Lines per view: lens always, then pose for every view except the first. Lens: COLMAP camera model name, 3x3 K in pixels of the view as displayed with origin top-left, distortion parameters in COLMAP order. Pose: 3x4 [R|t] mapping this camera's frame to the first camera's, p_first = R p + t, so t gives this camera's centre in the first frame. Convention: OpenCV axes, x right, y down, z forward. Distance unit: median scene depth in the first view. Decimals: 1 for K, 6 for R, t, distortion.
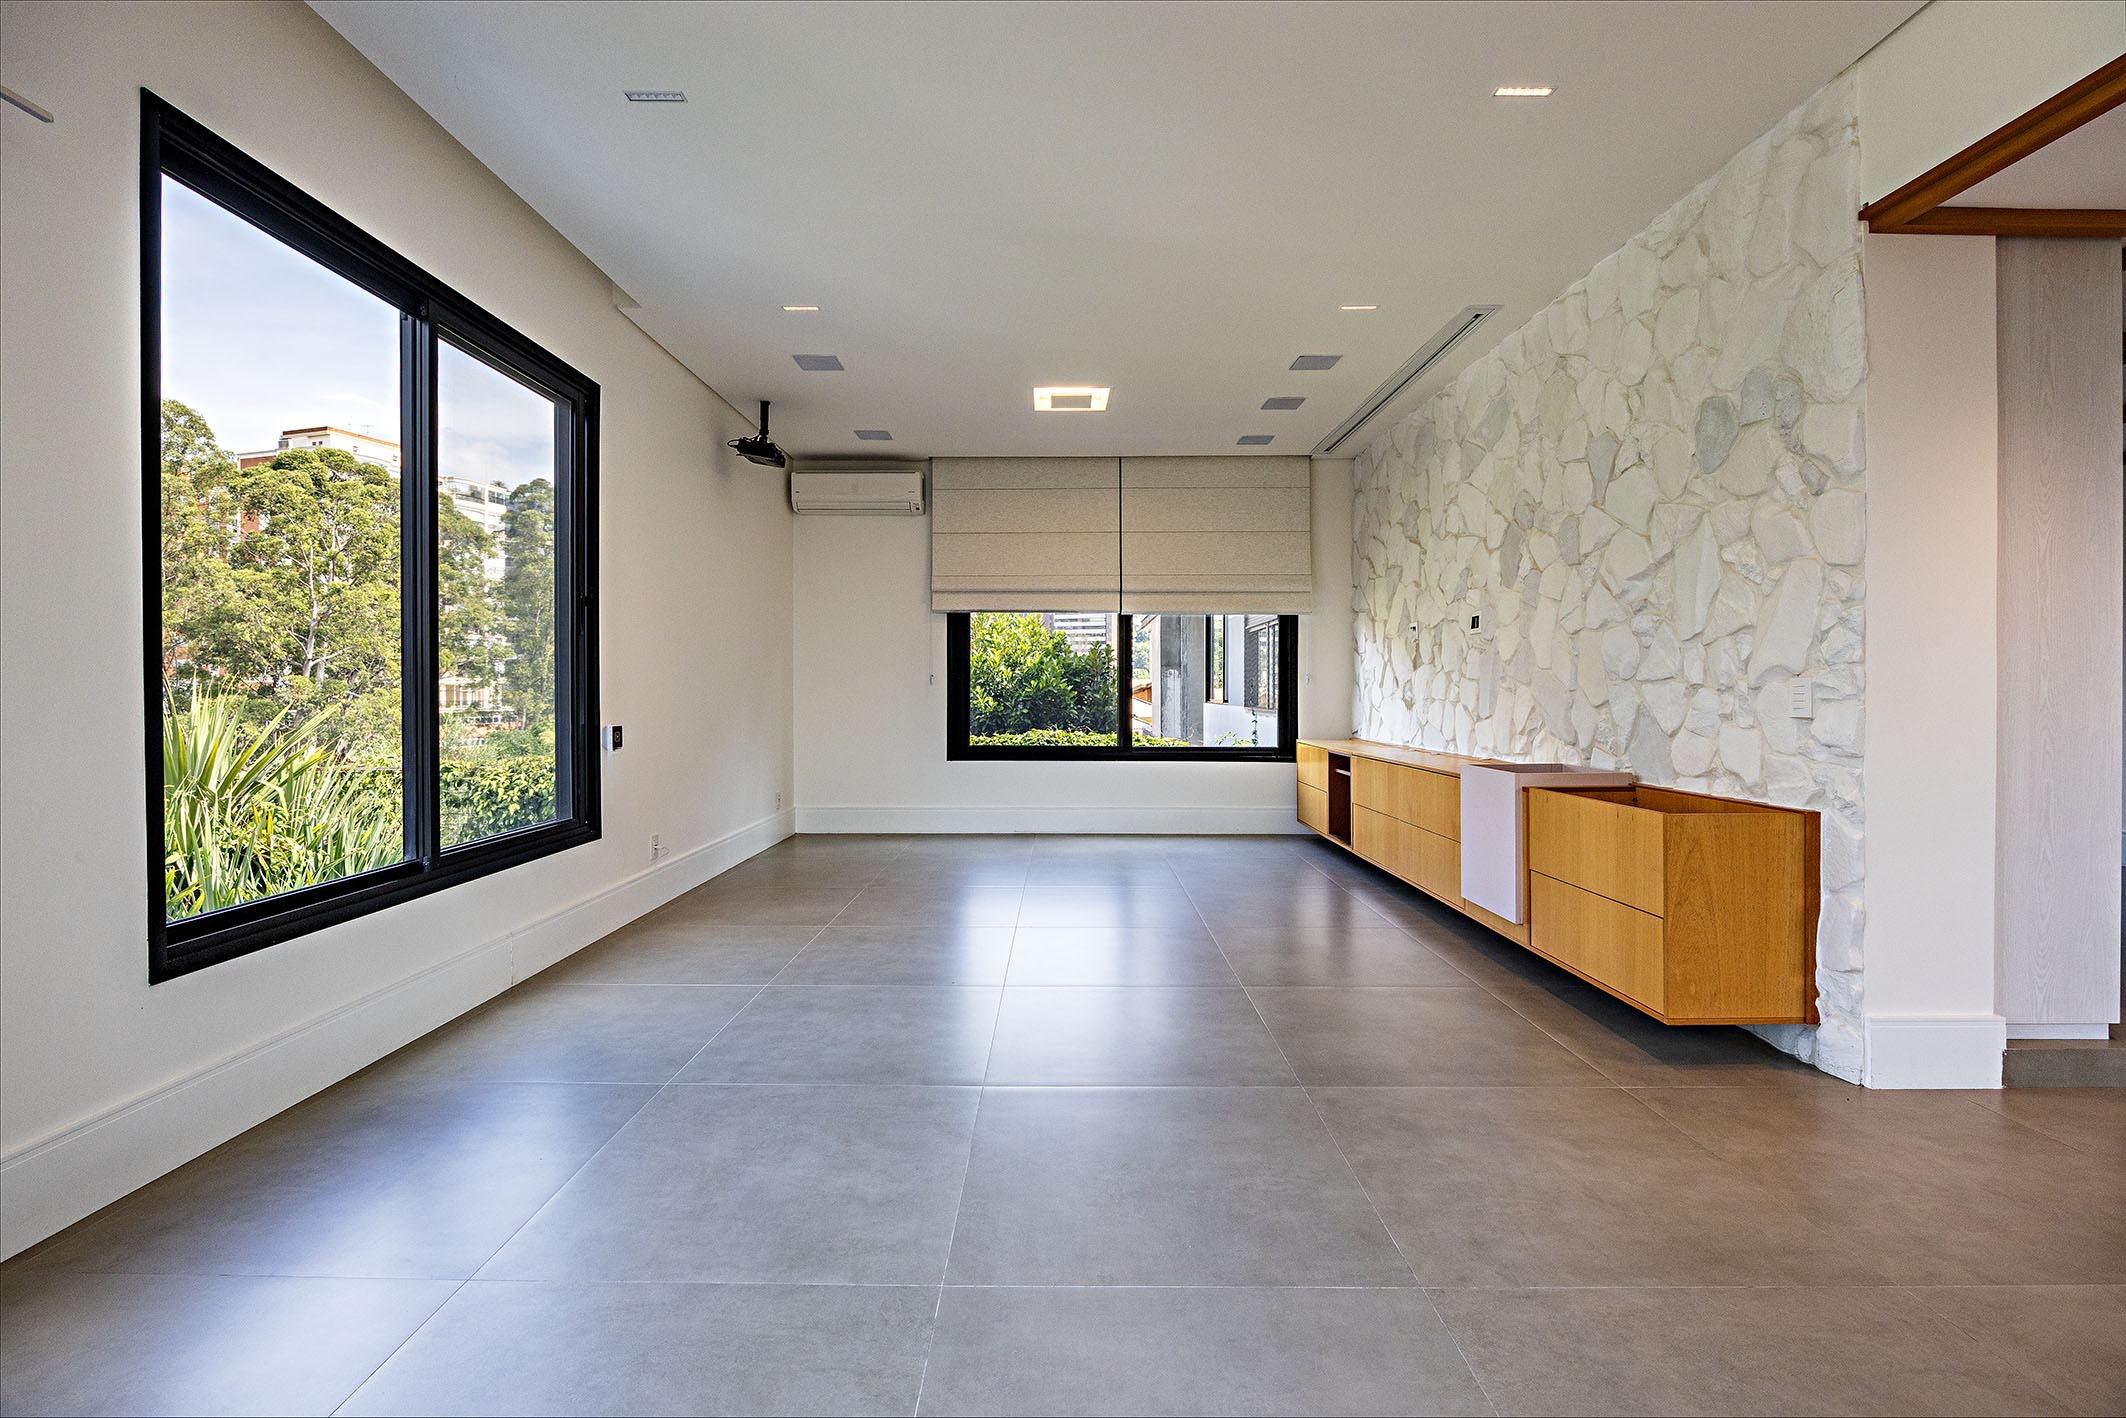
lens RADIAL K [[927.8, 0, 1099.8], [0, 927.8, 699.7], [0, 0, 1]] dist [-0.006828, -0.002073]
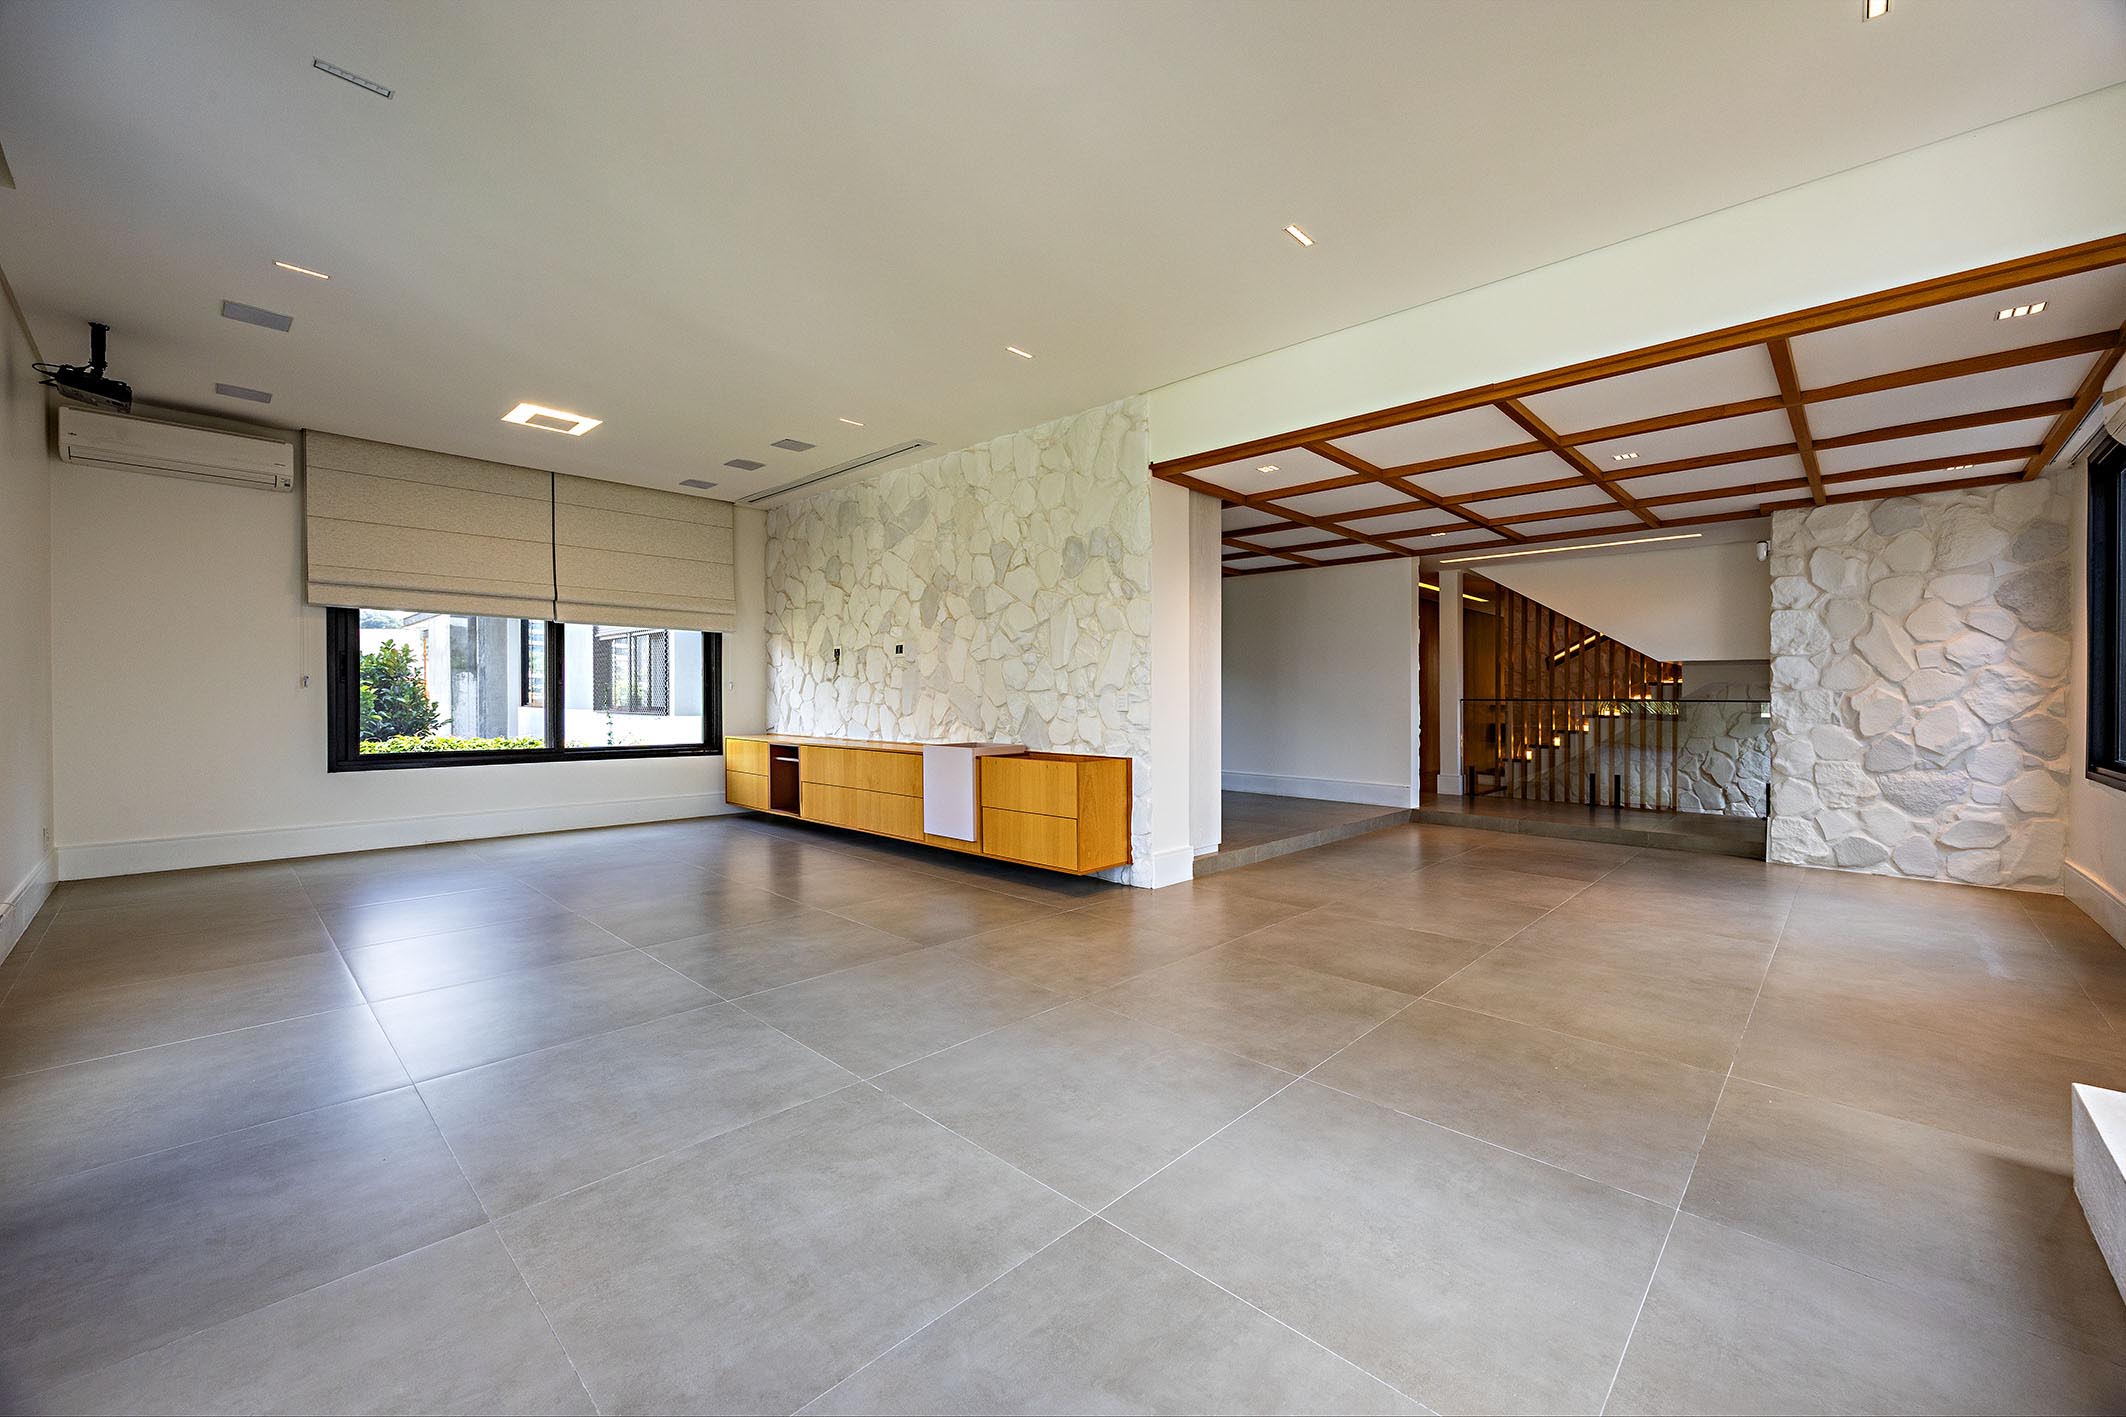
lens RADIAL K [[794.1, 0, 1056.2], [0, 794.1, 707.6], [0, 0, 1]] dist [0.005646, 0.000330]
pose [[0.709721, -0.007542, 0.704442, -0.389459], [0.002932, 0.999966, 0.007752, -0.001229], [-0.704476, -0.003437, 0.709719, -0.077786]]
